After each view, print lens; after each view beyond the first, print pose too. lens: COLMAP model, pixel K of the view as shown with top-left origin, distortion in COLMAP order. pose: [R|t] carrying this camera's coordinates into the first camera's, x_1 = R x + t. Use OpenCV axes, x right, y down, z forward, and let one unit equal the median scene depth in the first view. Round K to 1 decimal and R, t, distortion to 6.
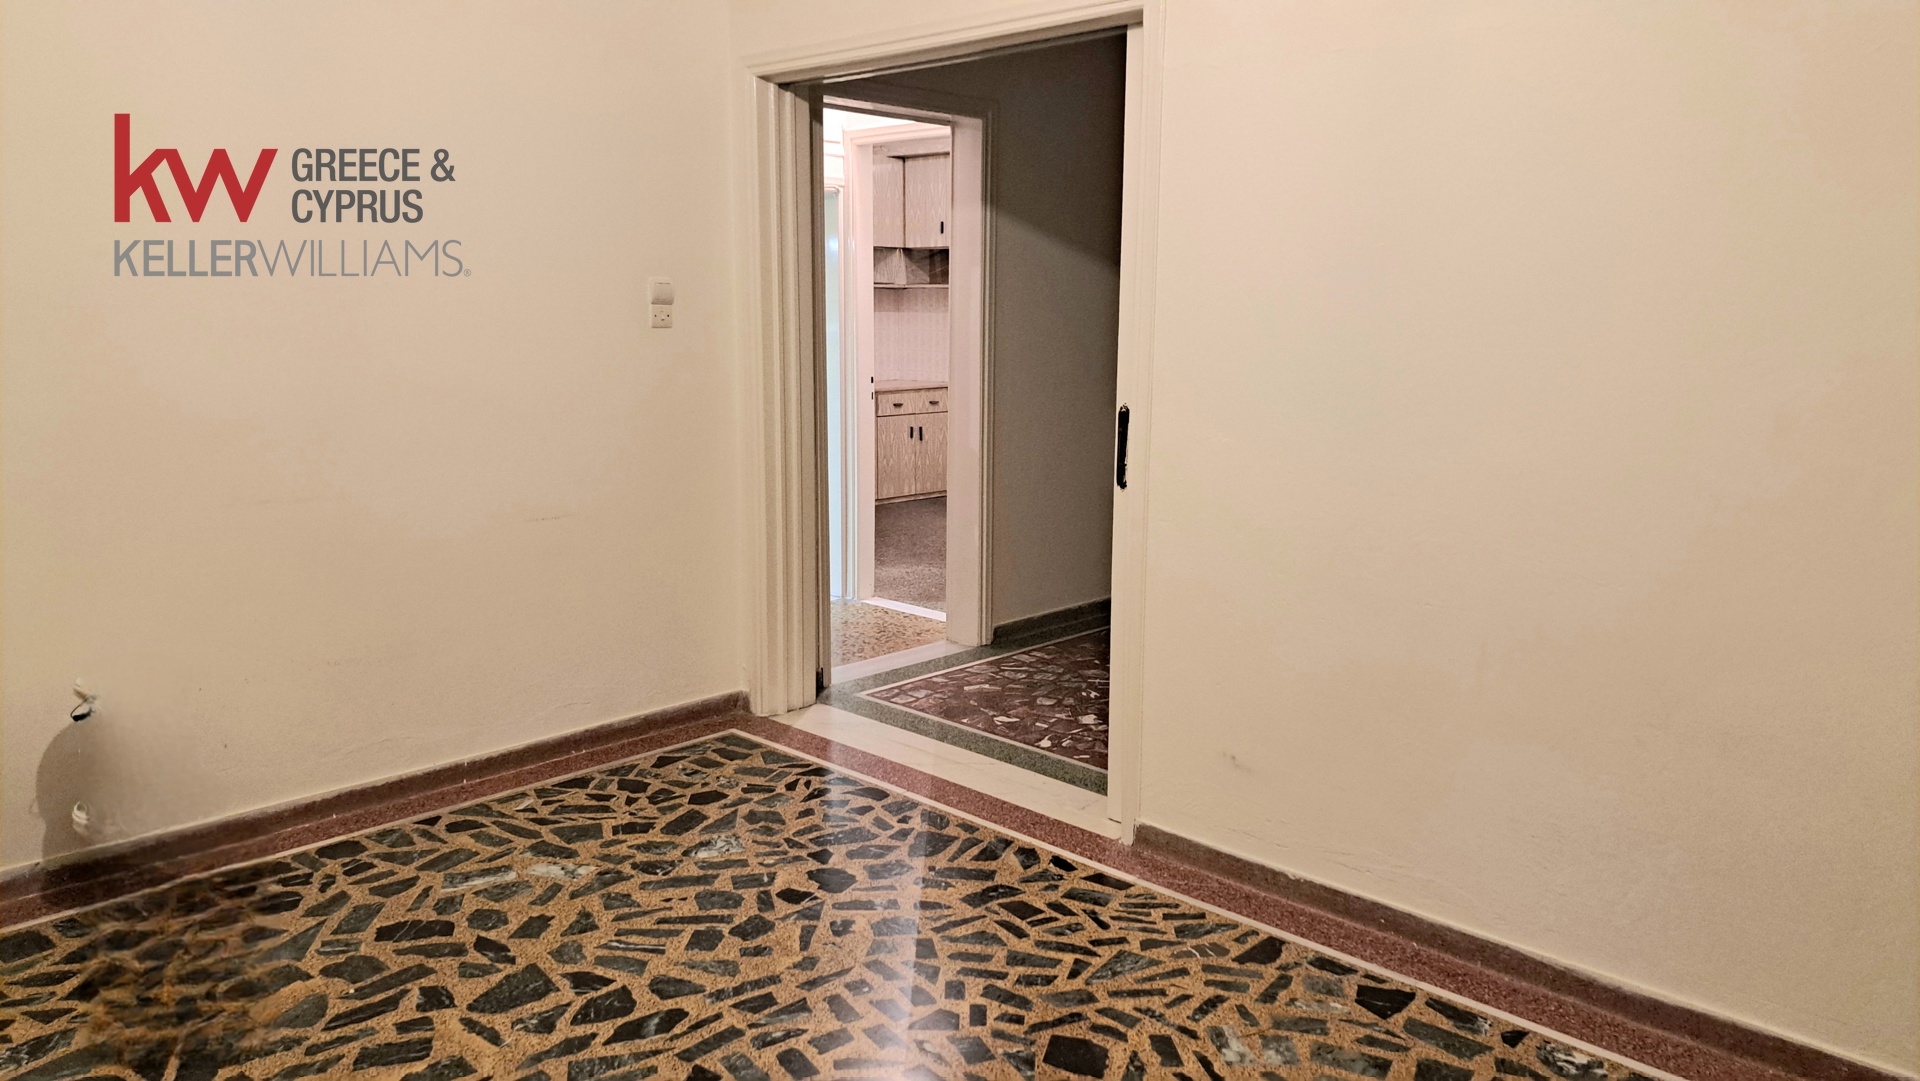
lens RADIAL K [[1374.6, 0, 983.1], [0, 1374.6, 514.3], [0, 0, 1]] dist [0.092882, -0.118276]
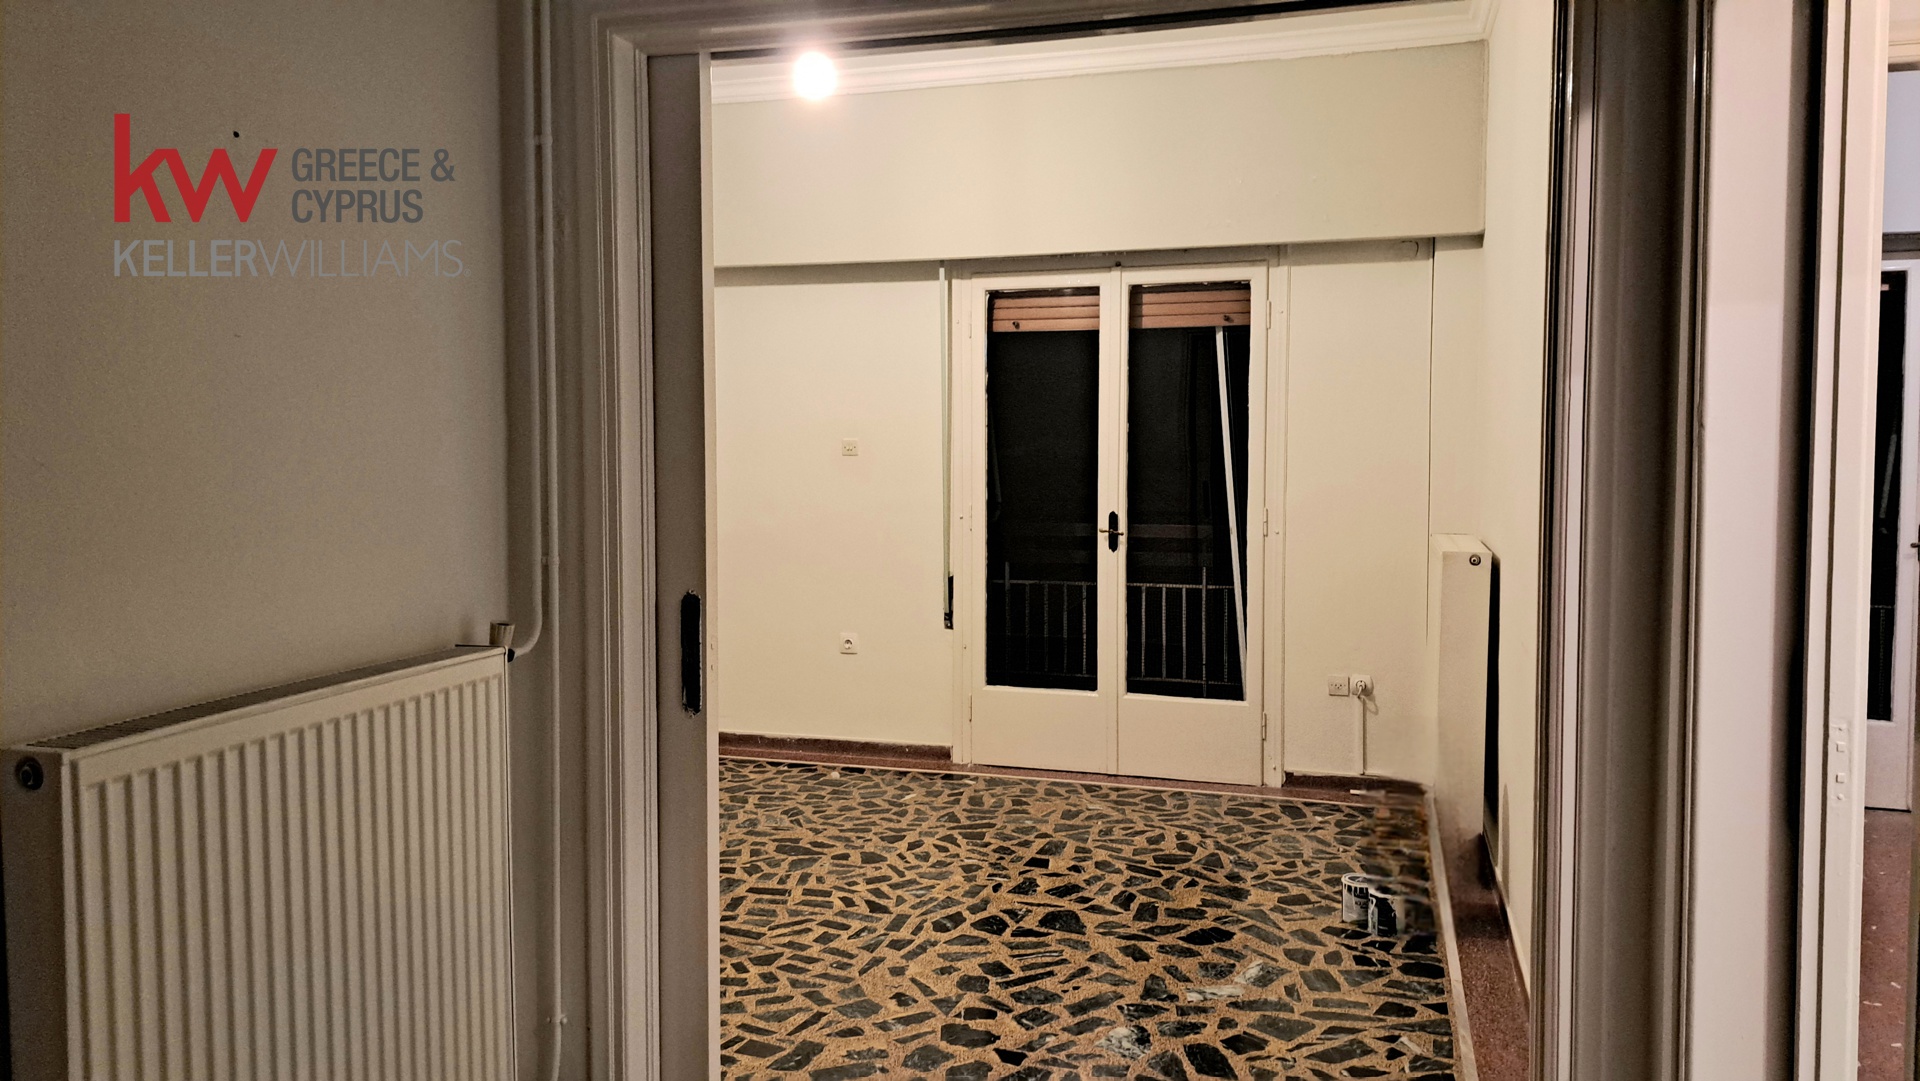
lens RADIAL K [[1374.6, 0, 983.1], [0, 1374.6, 514.3], [0, 0, 1]] dist [0.092882, -0.118276]
pose [[-0.893541, 0.016201, -0.448689, 0.315516], [-0.076181, 0.979388, 0.187073, -0.280325], [0.442471, 0.201339, -0.873889, 1.807236]]
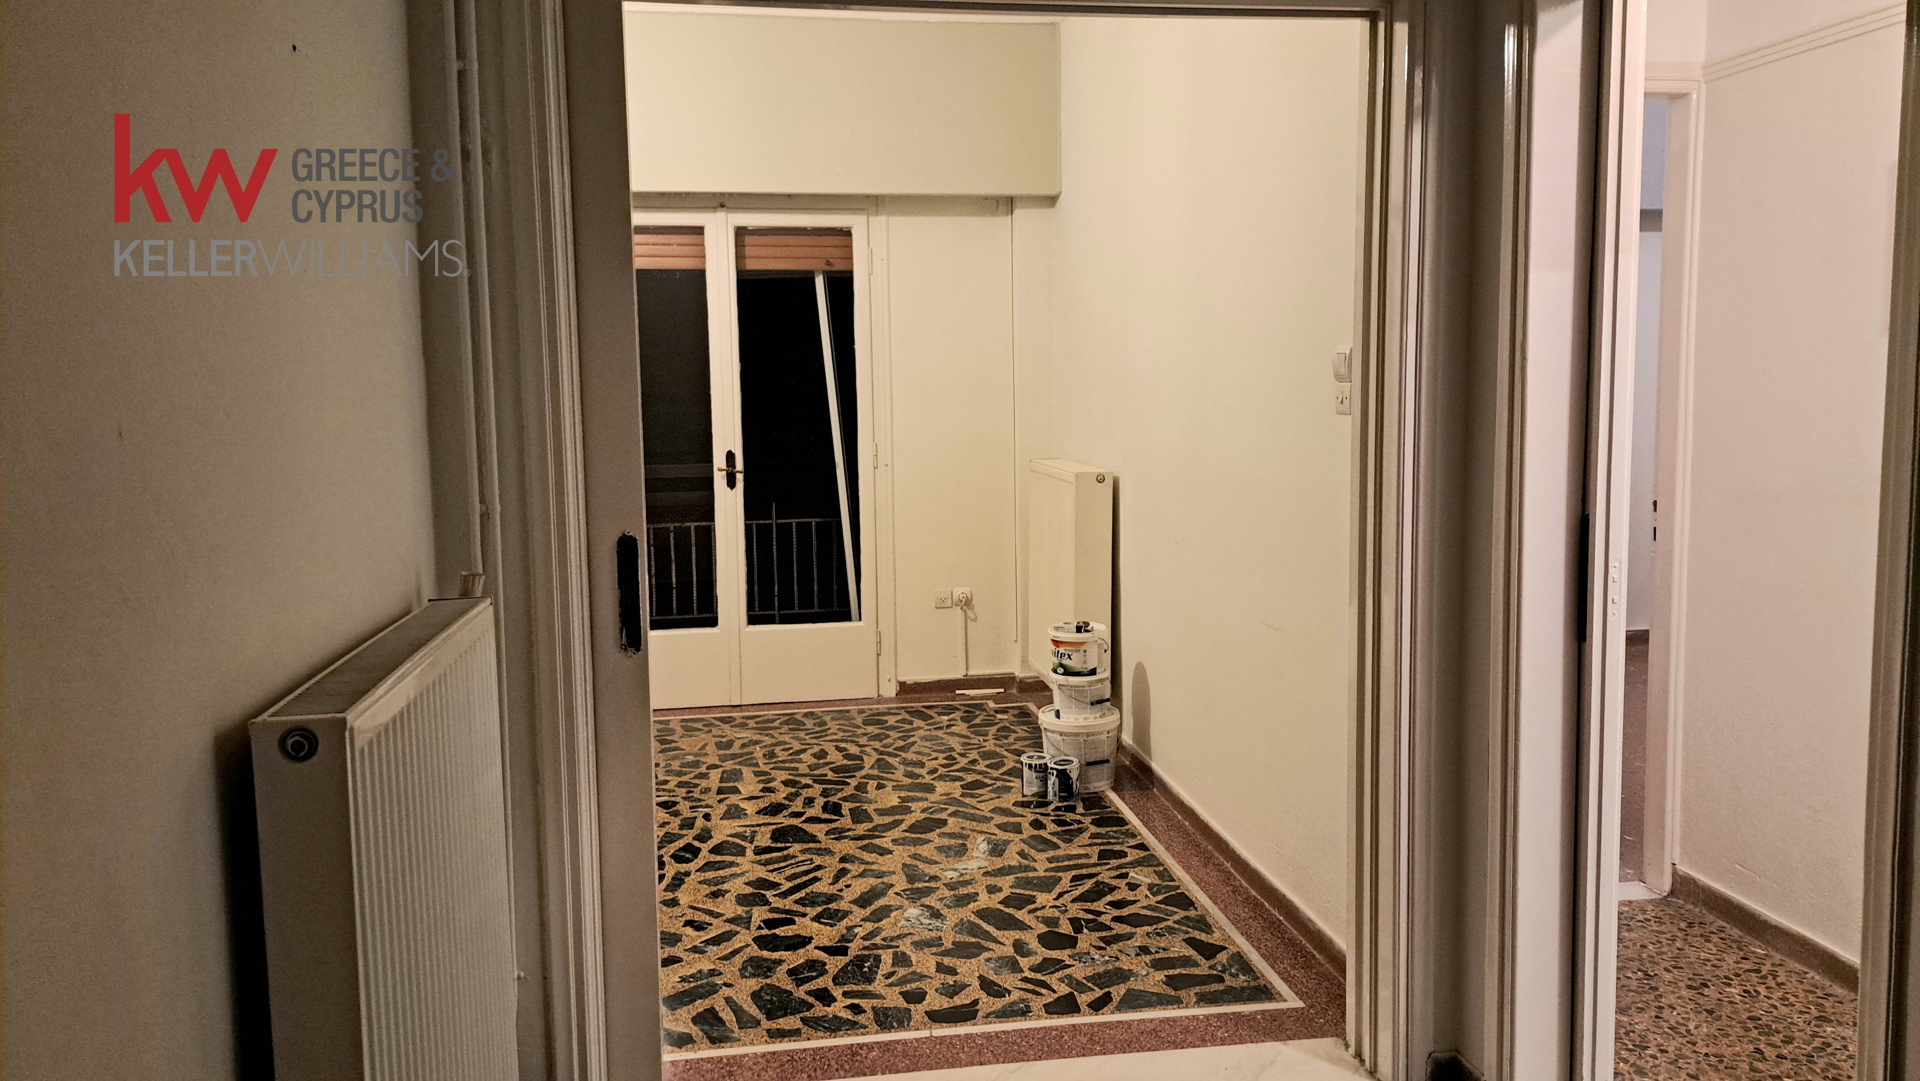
lens RADIAL K [[1374.6, 0, 983.1], [0, 1374.6, 514.3], [0, 0, 1]] dist [0.092882, -0.118276]
pose [[-0.610477, 0.078535, -0.788131, 0.595283], [-0.114485, 0.975872, 0.185921, -0.259103], [0.783716, 0.203730, -0.586756, 1.681627]]
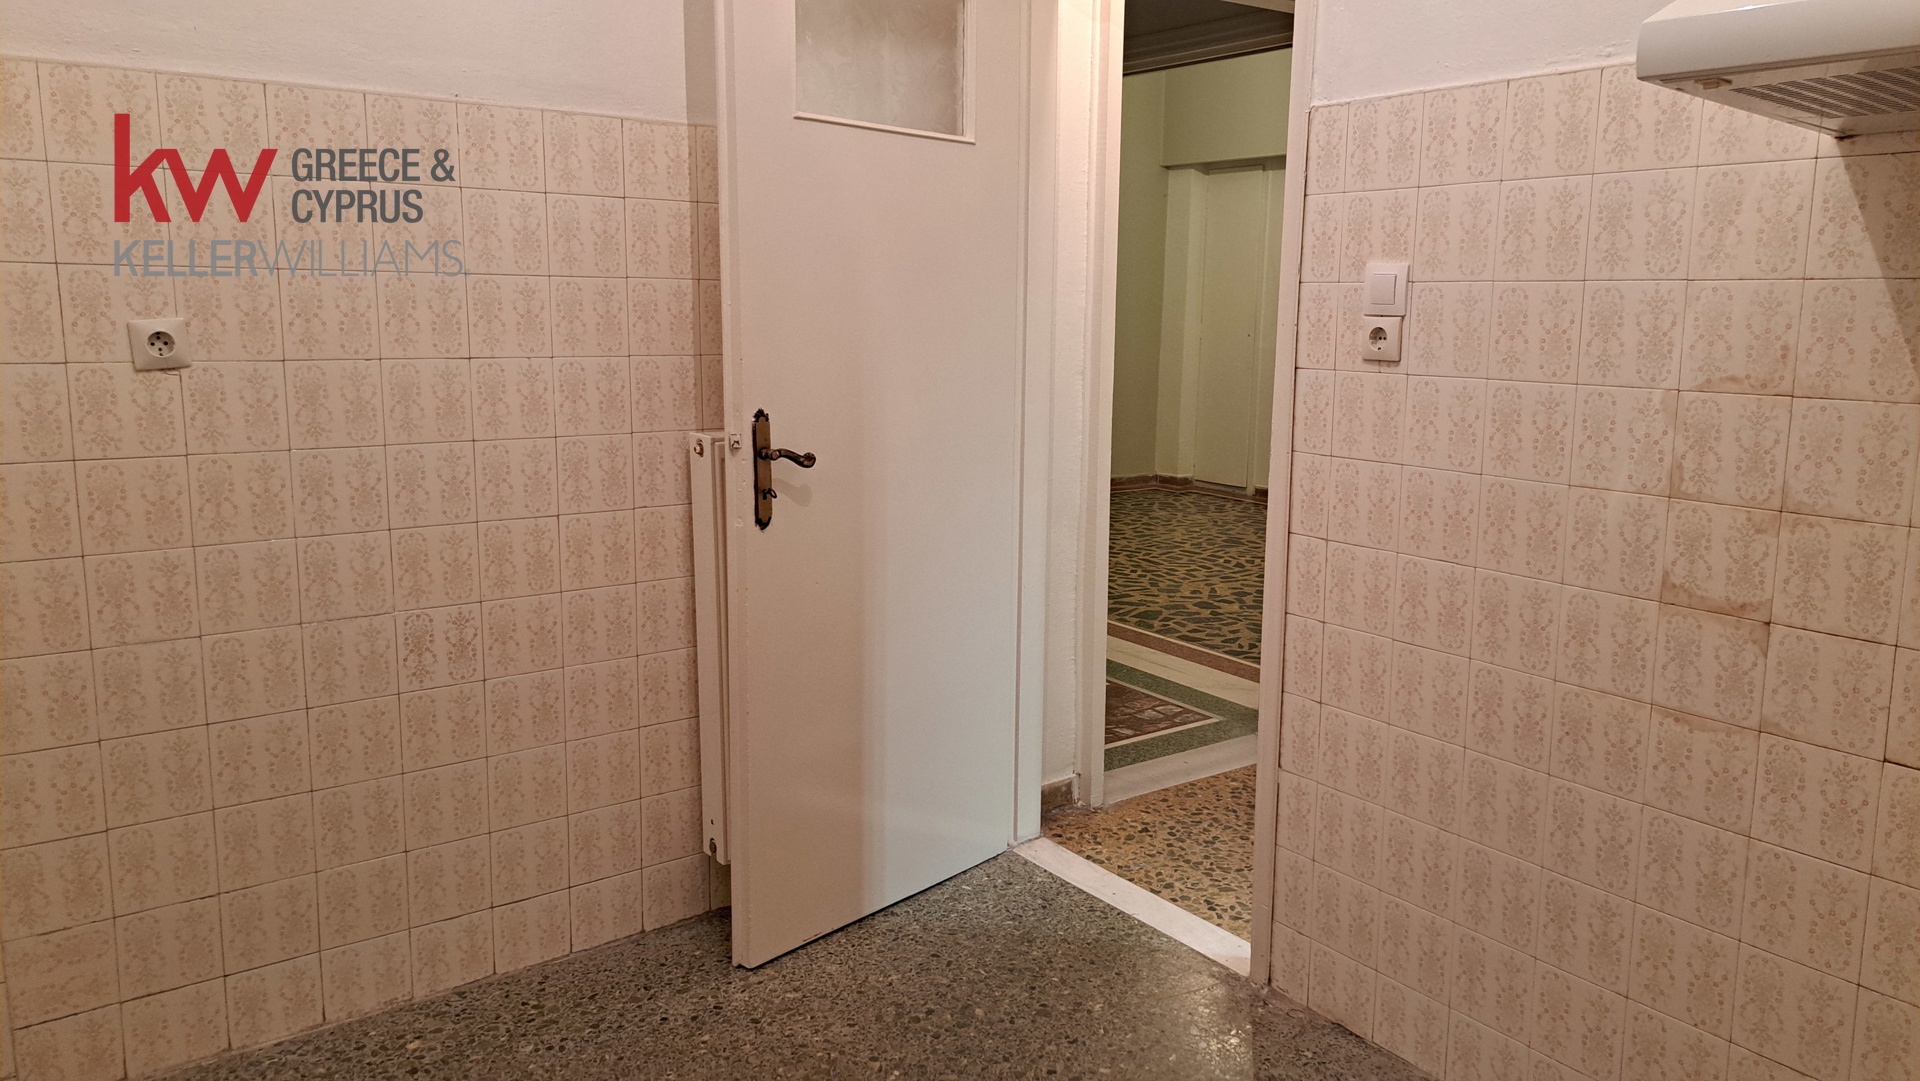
lens RADIAL K [[1374.6, 0, 983.1], [0, 1374.6, 514.3], [0, 0, 1]] dist [0.092882, -0.118276]
pose [[-0.983243, -0.052811, 0.174481, -0.131379], [0.004062, 0.950533, 0.310596, -0.398216], [-0.182253, 0.306100, -0.934391, 2.691452]]
